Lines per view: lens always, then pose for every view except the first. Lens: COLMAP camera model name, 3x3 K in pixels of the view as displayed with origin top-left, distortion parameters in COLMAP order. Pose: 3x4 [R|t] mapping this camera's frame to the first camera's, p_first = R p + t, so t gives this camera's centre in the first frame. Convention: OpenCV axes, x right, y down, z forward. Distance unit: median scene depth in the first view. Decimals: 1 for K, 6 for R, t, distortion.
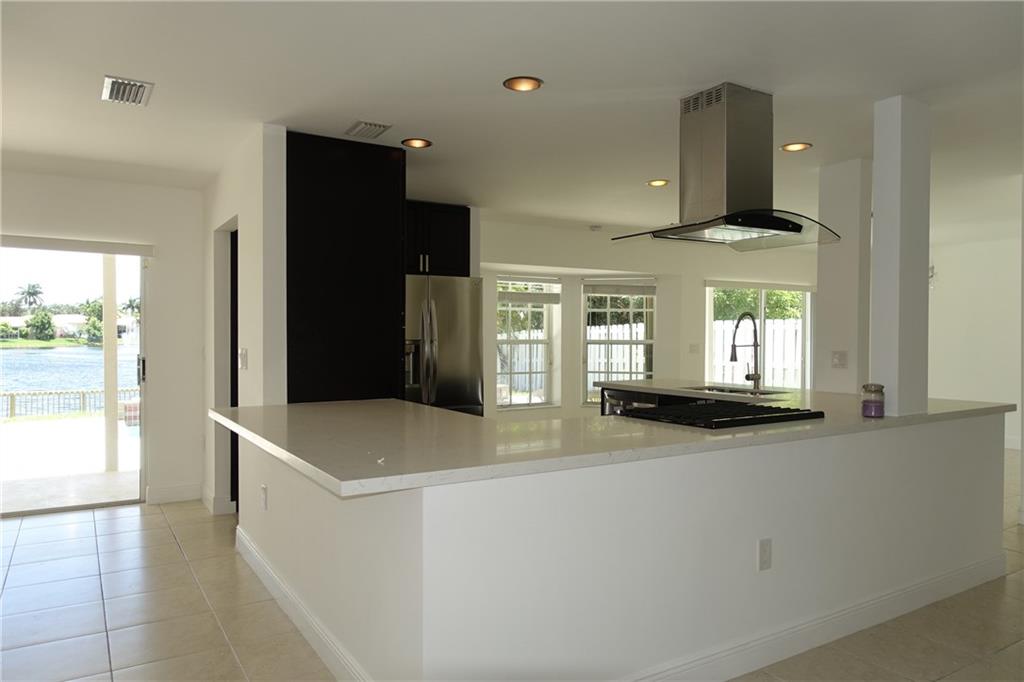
lens RADIAL K [[707.7, 0, 515.4], [0, 707.7, 344.1], [0, 0, 1]] dist [-0.000997, -0.002498]
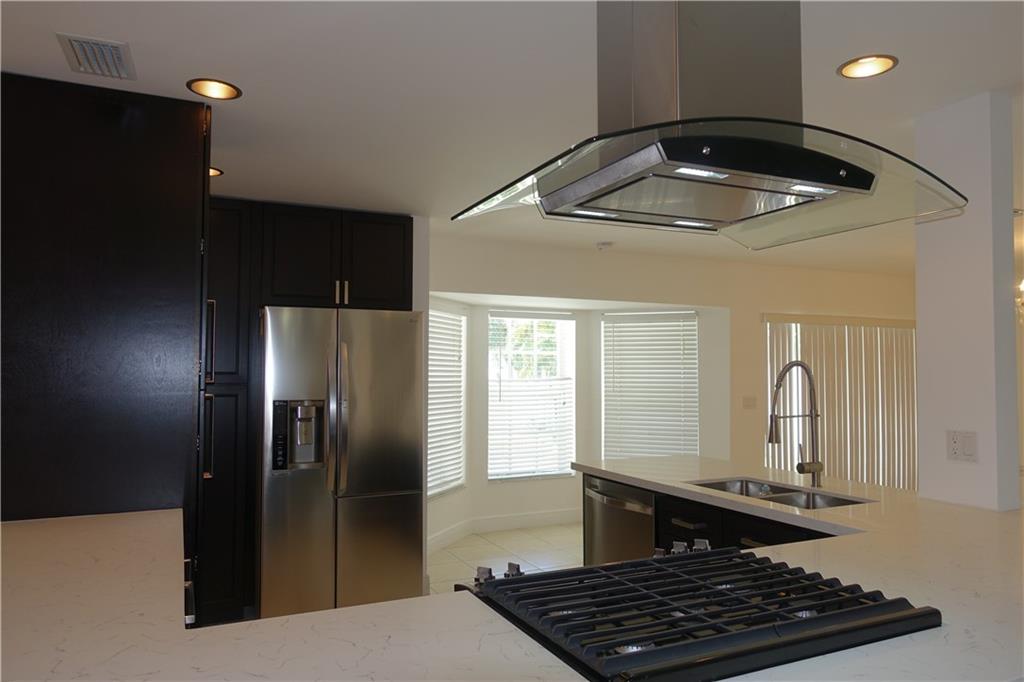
lens RADIAL K [[707.7, 0, 515.4], [0, 707.7, 344.1], [0, 0, 1]] dist [-0.000997, -0.002498]
pose [[0.993173, -0.005166, -0.116540, 0.130800], [-0.001228, 0.998501, -0.054722, -0.021912], [0.116648, 0.054492, 0.991677, 0.303250]]
